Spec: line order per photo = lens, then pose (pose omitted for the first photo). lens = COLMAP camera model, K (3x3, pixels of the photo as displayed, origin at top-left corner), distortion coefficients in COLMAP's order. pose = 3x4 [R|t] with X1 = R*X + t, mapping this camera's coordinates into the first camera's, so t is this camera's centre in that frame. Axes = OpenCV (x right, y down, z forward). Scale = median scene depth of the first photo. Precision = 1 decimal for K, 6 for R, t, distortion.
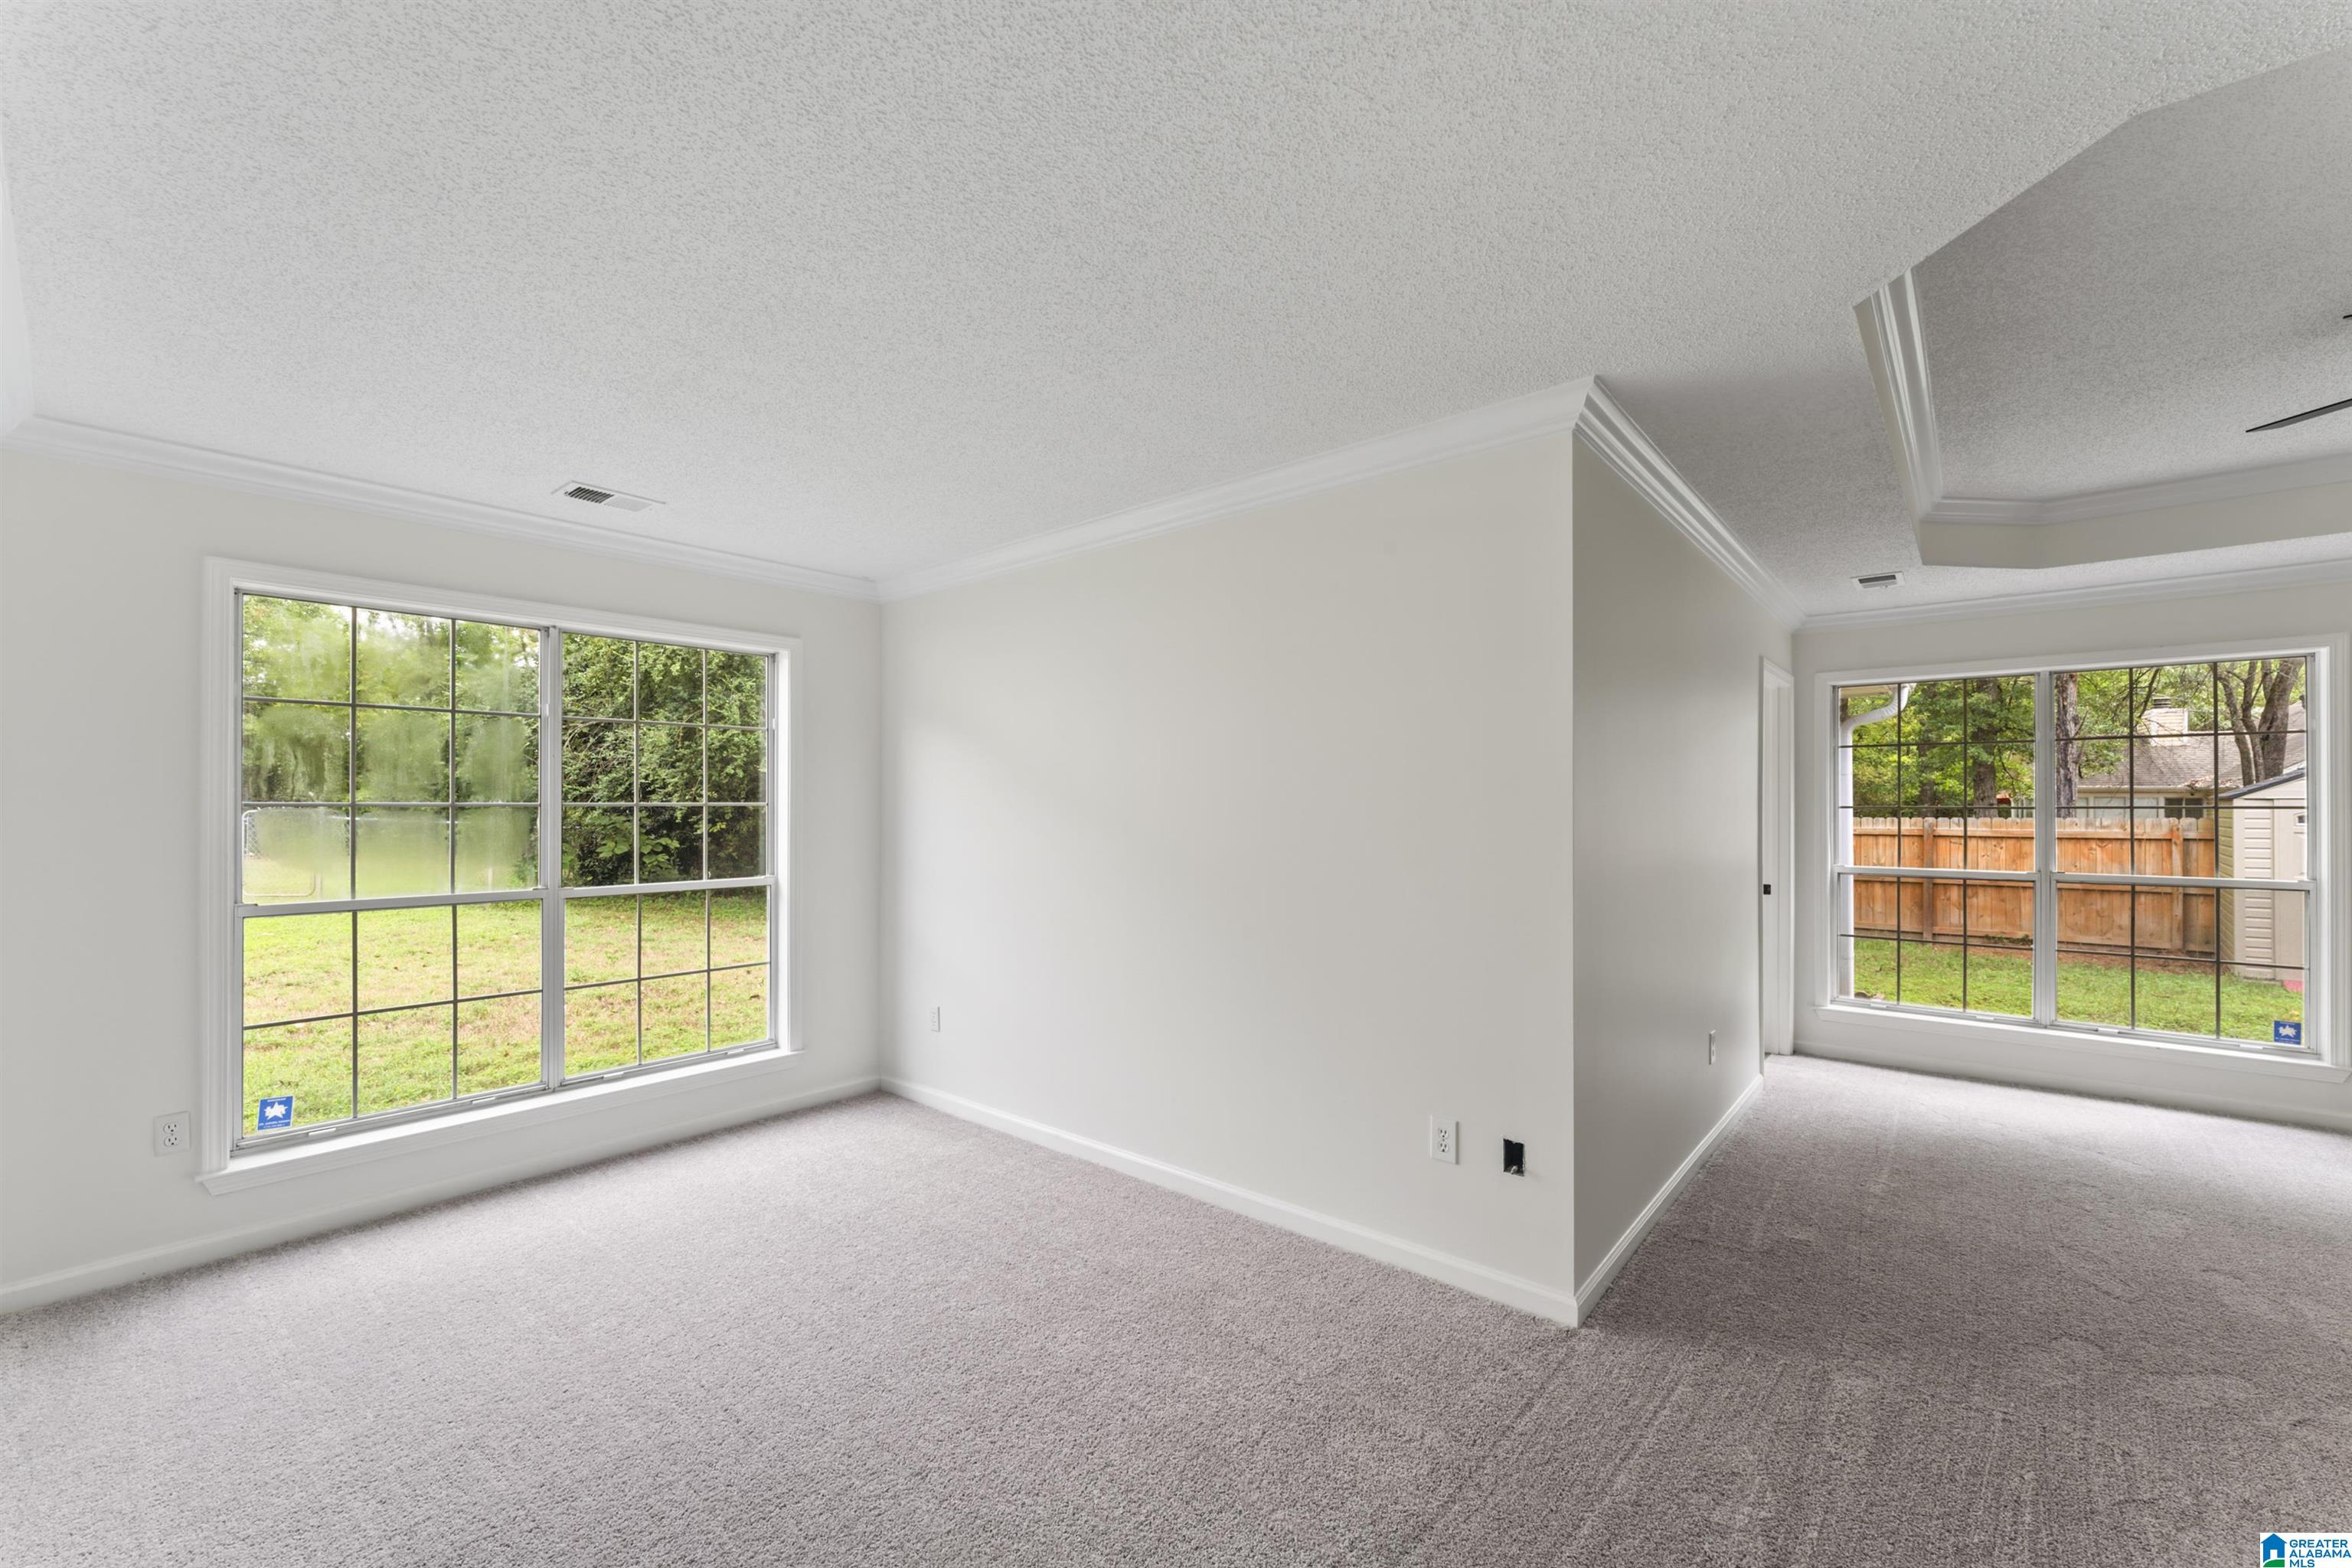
lens RADIAL K [[951.1, 0, 1167.4], [0, 951.1, 801.3], [0, 0, 1]] dist [-0.009637, 0.001109]
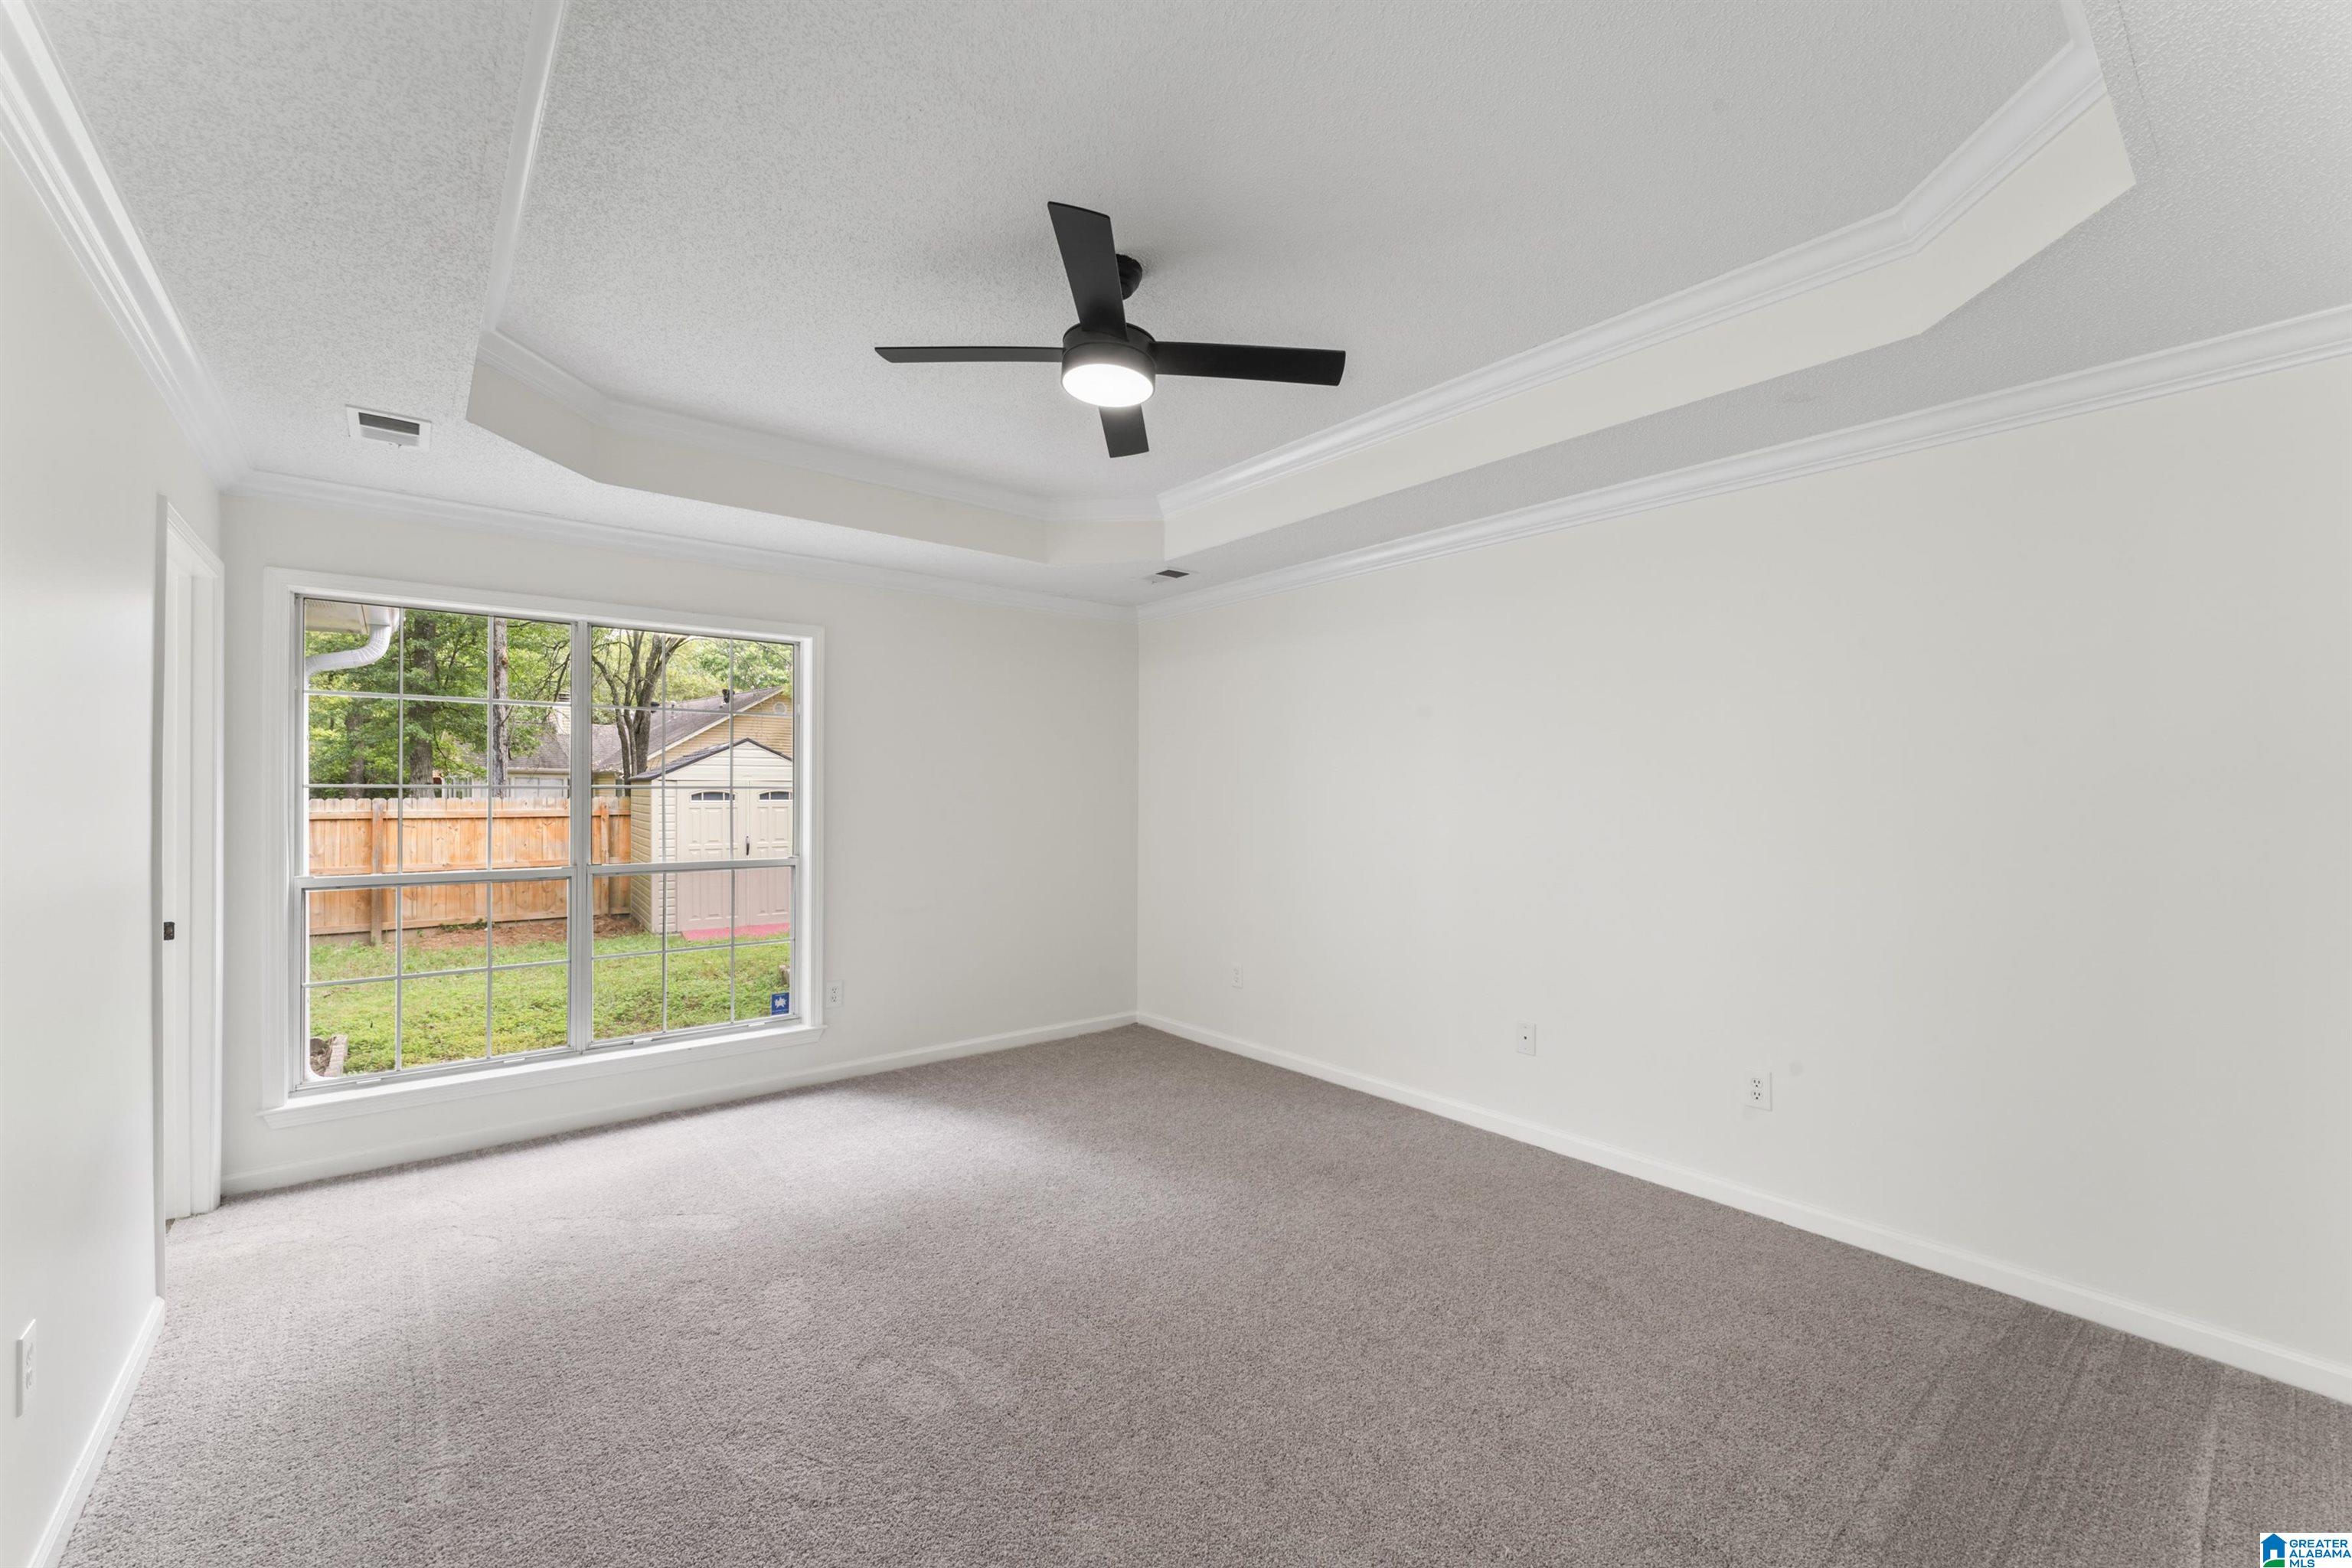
lens RADIAL K [[951.1, 0, 1167.9], [0, 951.1, 790.9], [0, 0, 1]] dist [-0.009637, 0.001109]
pose [[0.176789, -0.001960, 0.984247, 0.099789], [-0.008729, 0.999956, 0.003559, 0.001271], [-0.984210, -0.009220, 0.176764, 0.168267]]
